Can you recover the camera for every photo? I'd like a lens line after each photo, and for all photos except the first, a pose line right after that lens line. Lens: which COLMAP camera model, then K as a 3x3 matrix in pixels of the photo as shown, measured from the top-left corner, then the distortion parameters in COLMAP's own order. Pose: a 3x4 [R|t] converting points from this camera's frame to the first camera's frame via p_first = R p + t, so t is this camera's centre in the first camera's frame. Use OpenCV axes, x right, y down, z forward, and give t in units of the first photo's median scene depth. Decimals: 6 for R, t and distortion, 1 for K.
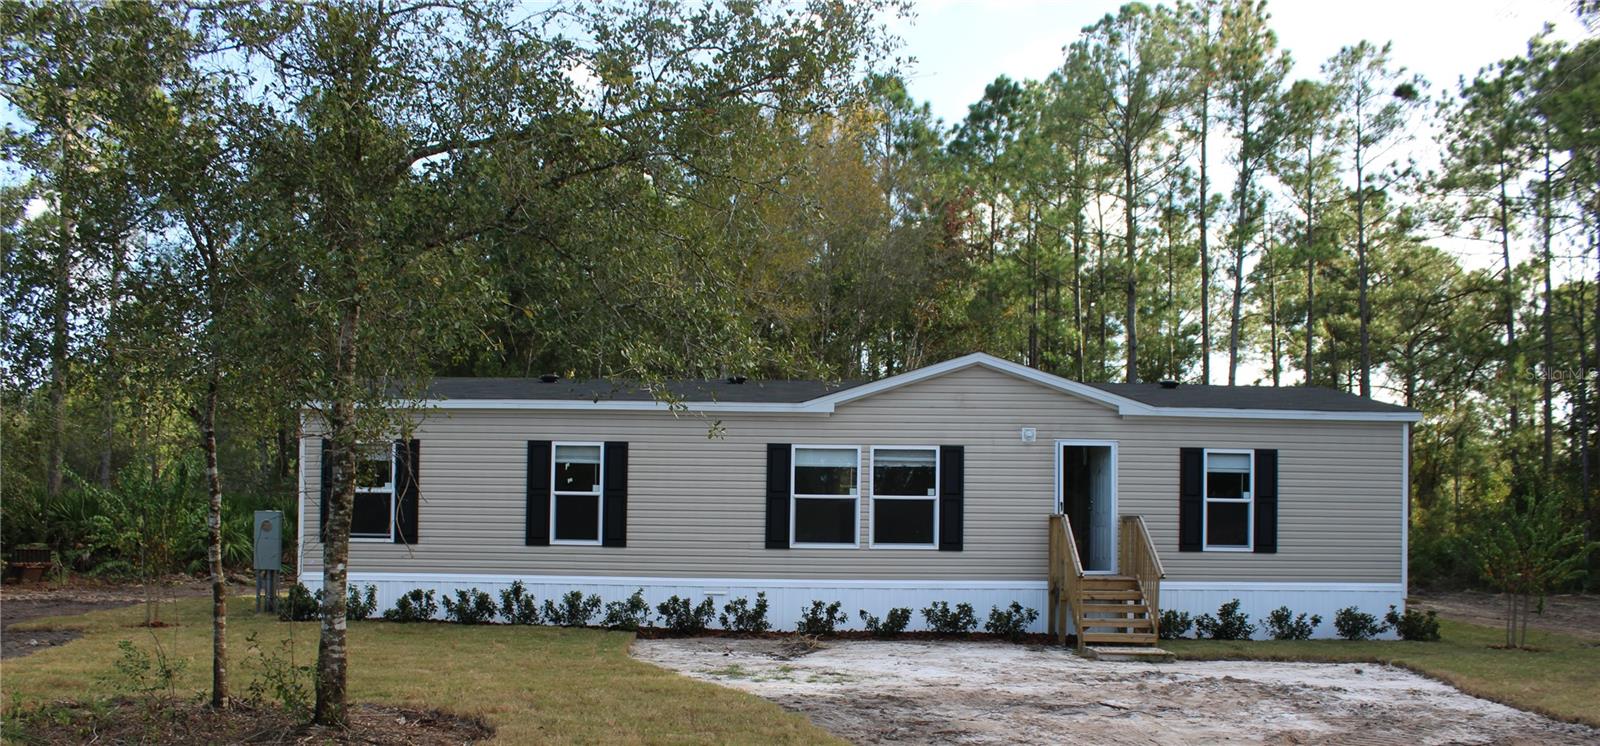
lens RADIAL K [[1259.1, 0, 800.1], [0, 1259.1, 534.6], [0, 0, 1]] dist [-0.127893, 0.024673]
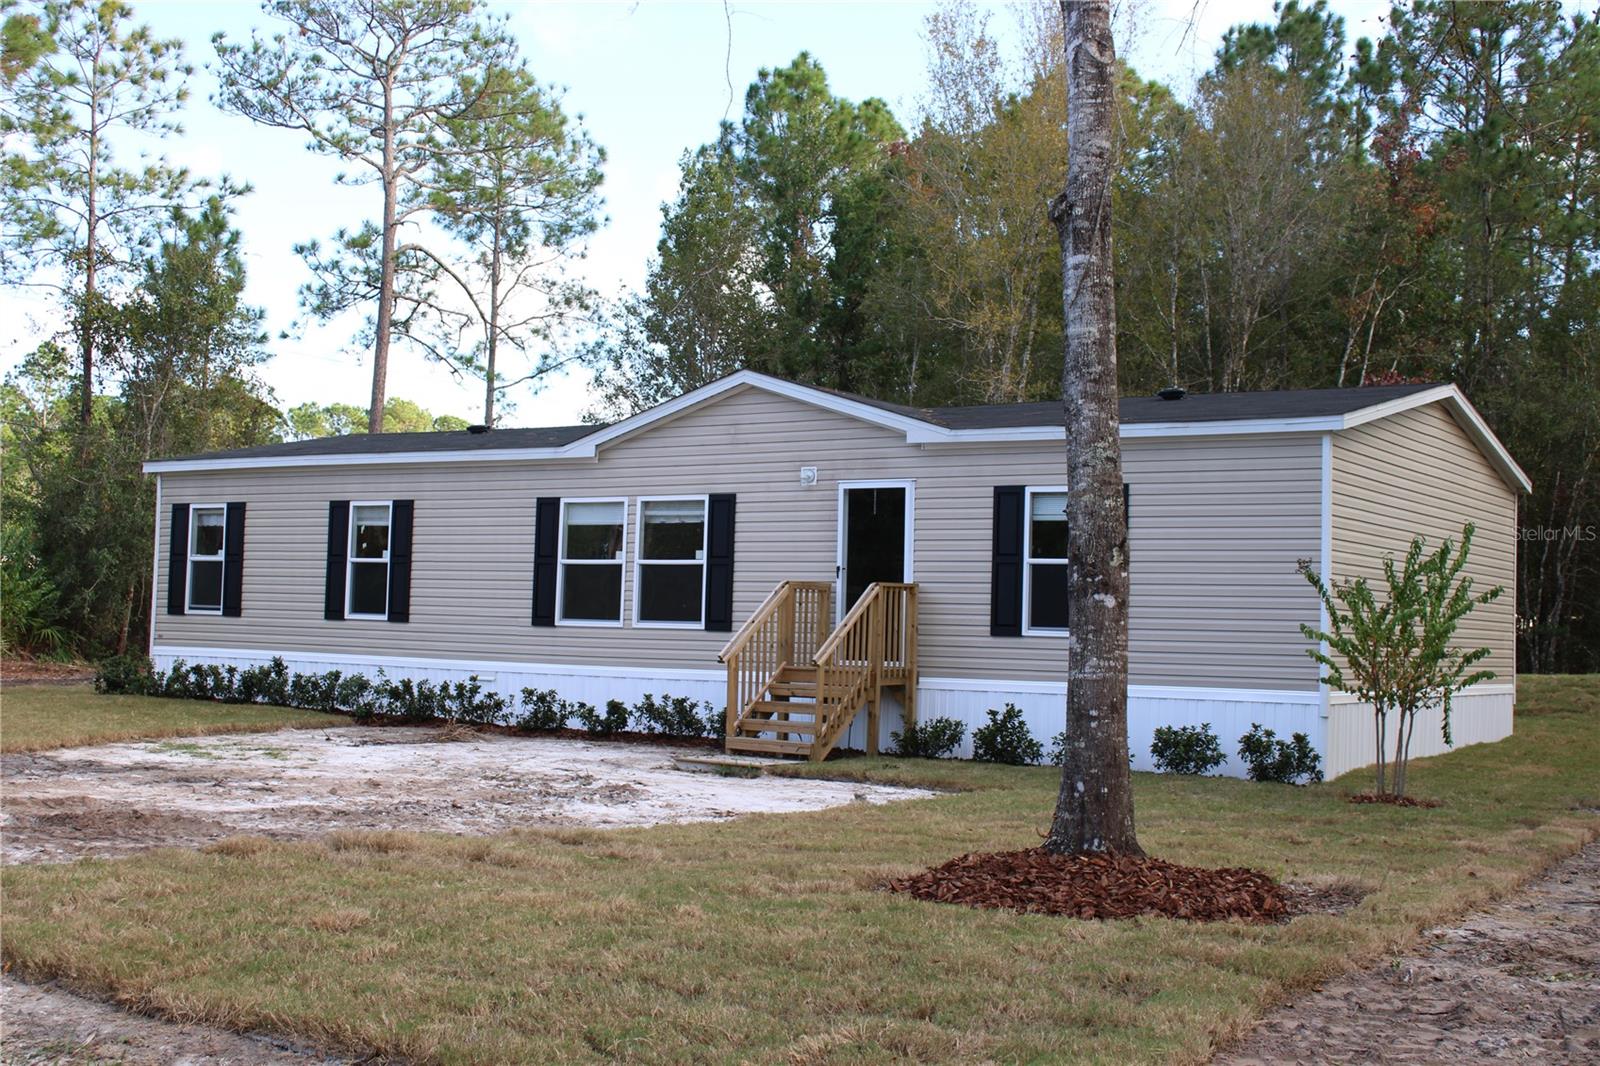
lens RADIAL K [[1930.5, 0, 785.6], [0, 1930.5, 529.7], [0, 0, 1]] dist [-0.052193, 0.000000]
pose [[0.843201, -0.017207, -0.537324, 0.787967], [-0.011842, 0.998651, -0.050563, 0.010271], [0.537469, 0.048998, 0.841859, 0.026960]]
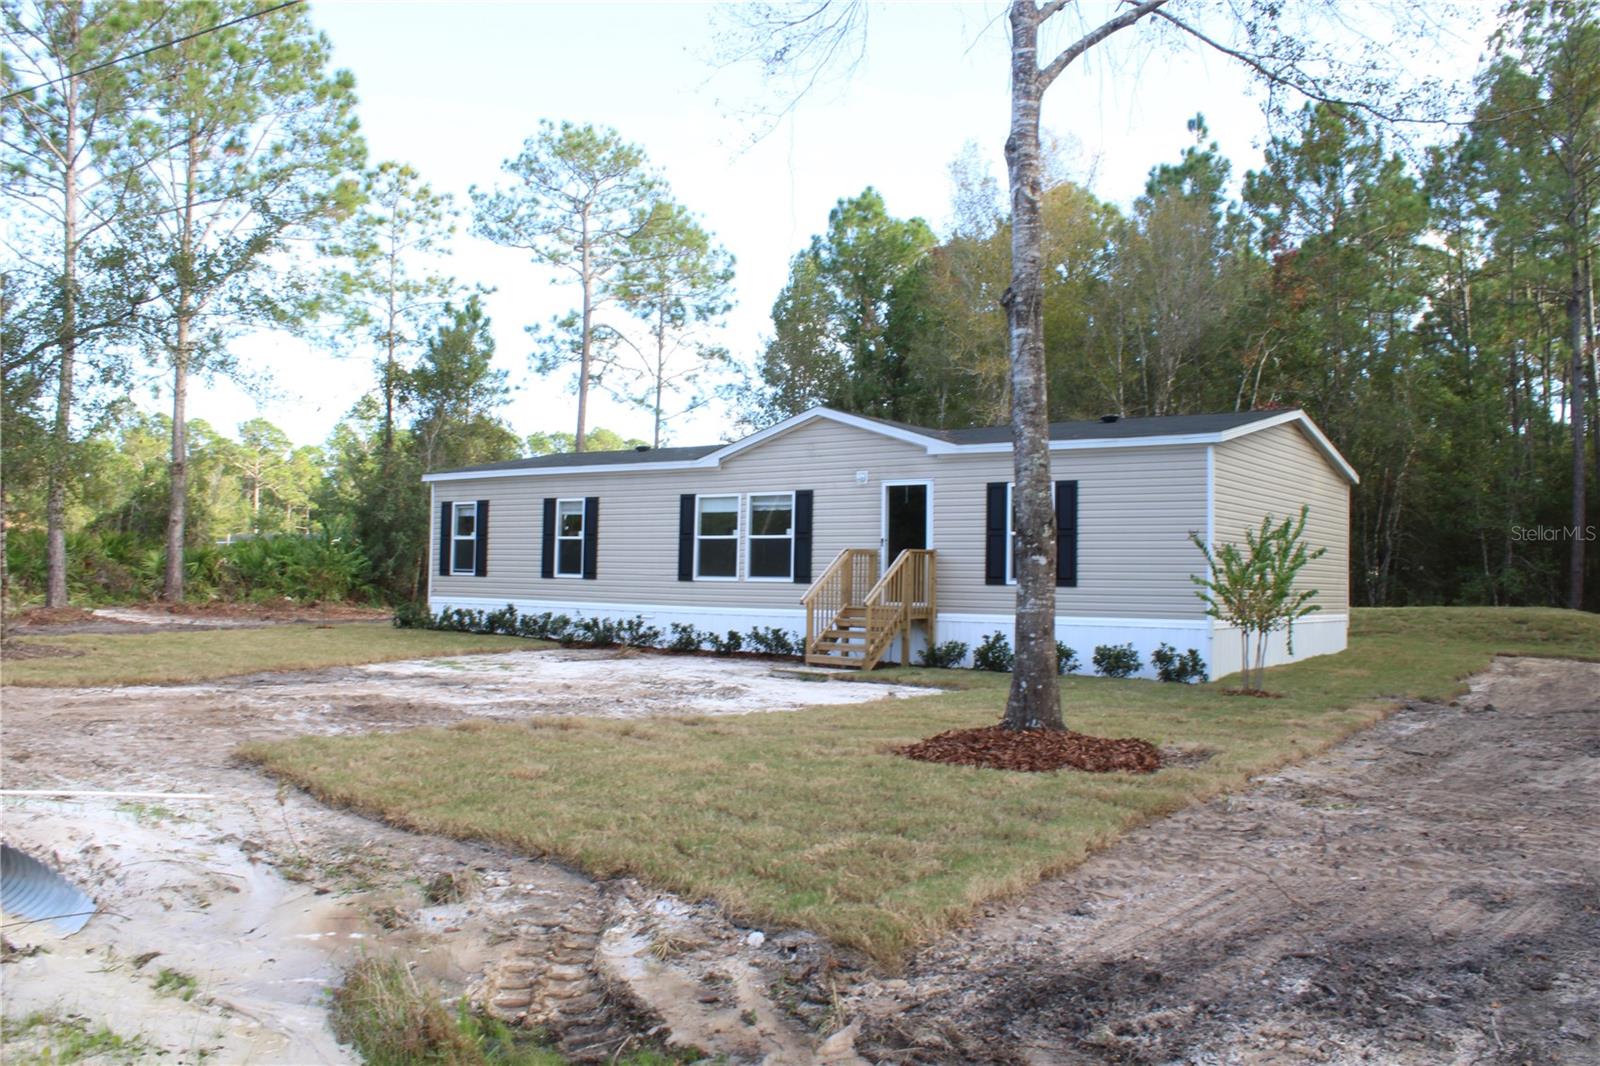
lens RADIAL K [[1330.0, 0, 785.1], [0, 1330.0, 539.9], [0, 0, 1]] dist [-0.163751, 0.144675]
pose [[0.808399, -0.015661, -0.588426, 0.812199], [-0.002717, 0.999536, -0.030336, 0.010304], [0.588628, 0.026123, 0.807982, 0.021673]]
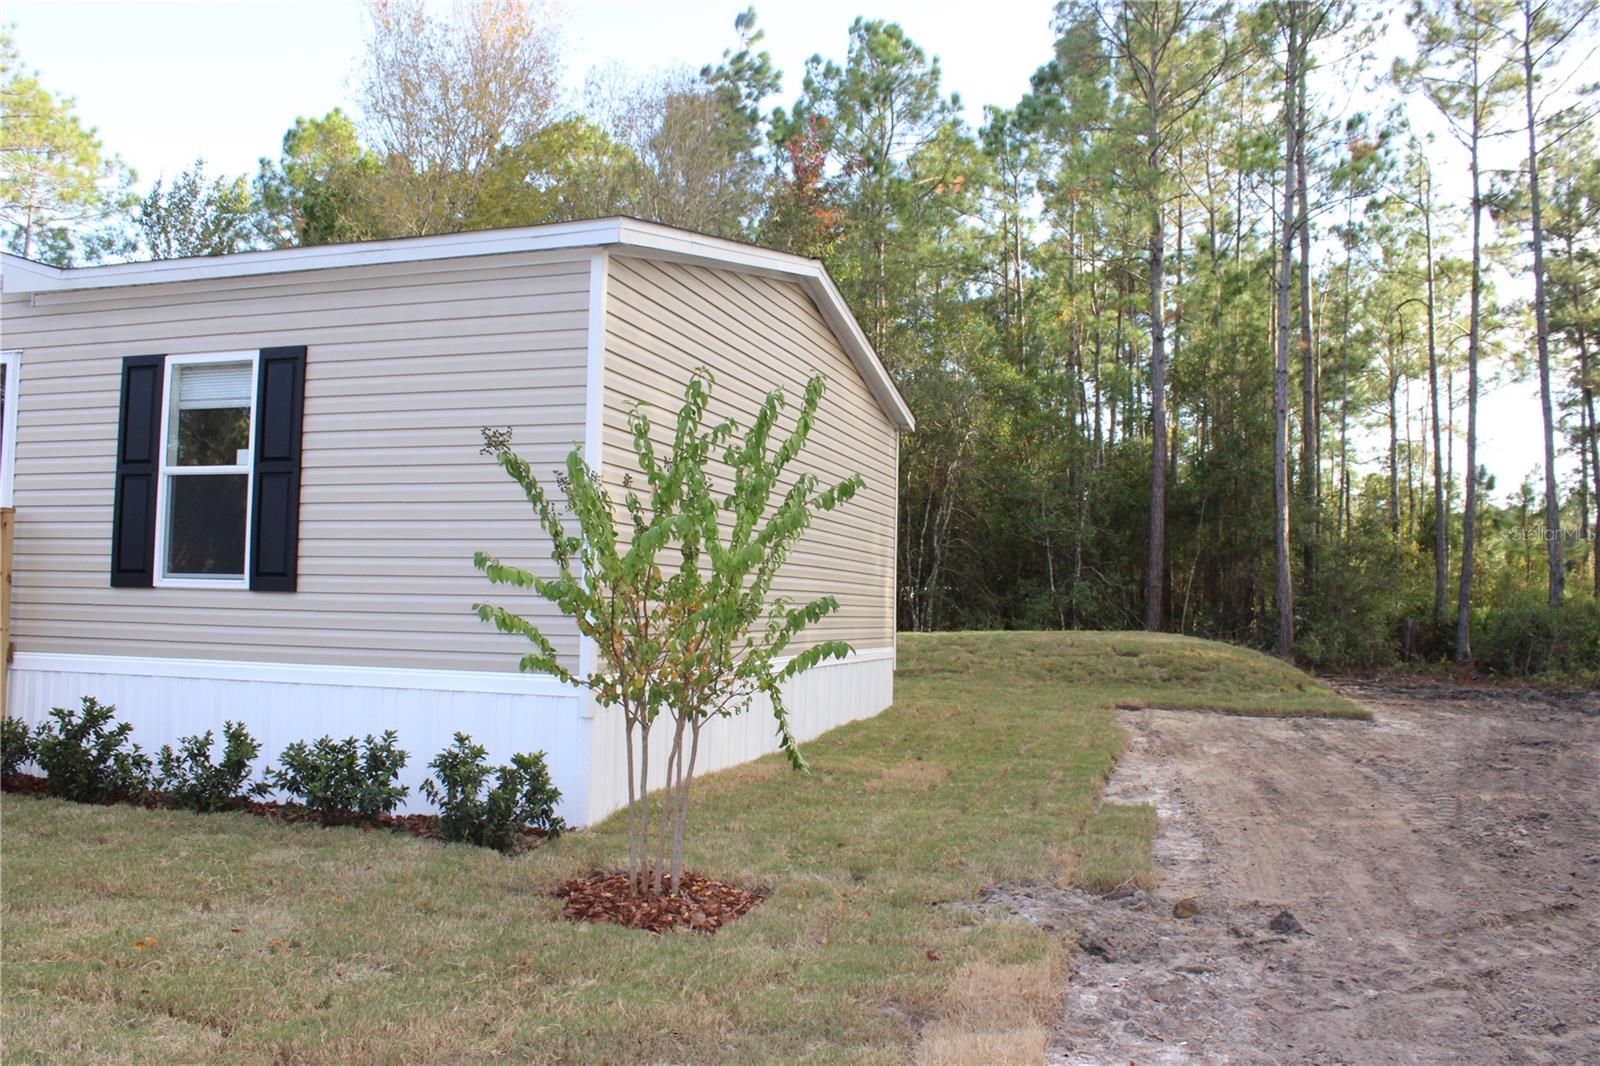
lens RADIAL K [[1330.0, 0, 807.5], [0, 1330.0, 547.9], [0, 0, 1]] dist [-0.163751, 0.144675]
pose [[0.961997, -0.005982, -0.272994, 0.669720], [-0.005079, 0.999195, -0.039792, 0.016362], [0.273013, 0.039666, 0.961192, 0.624716]]
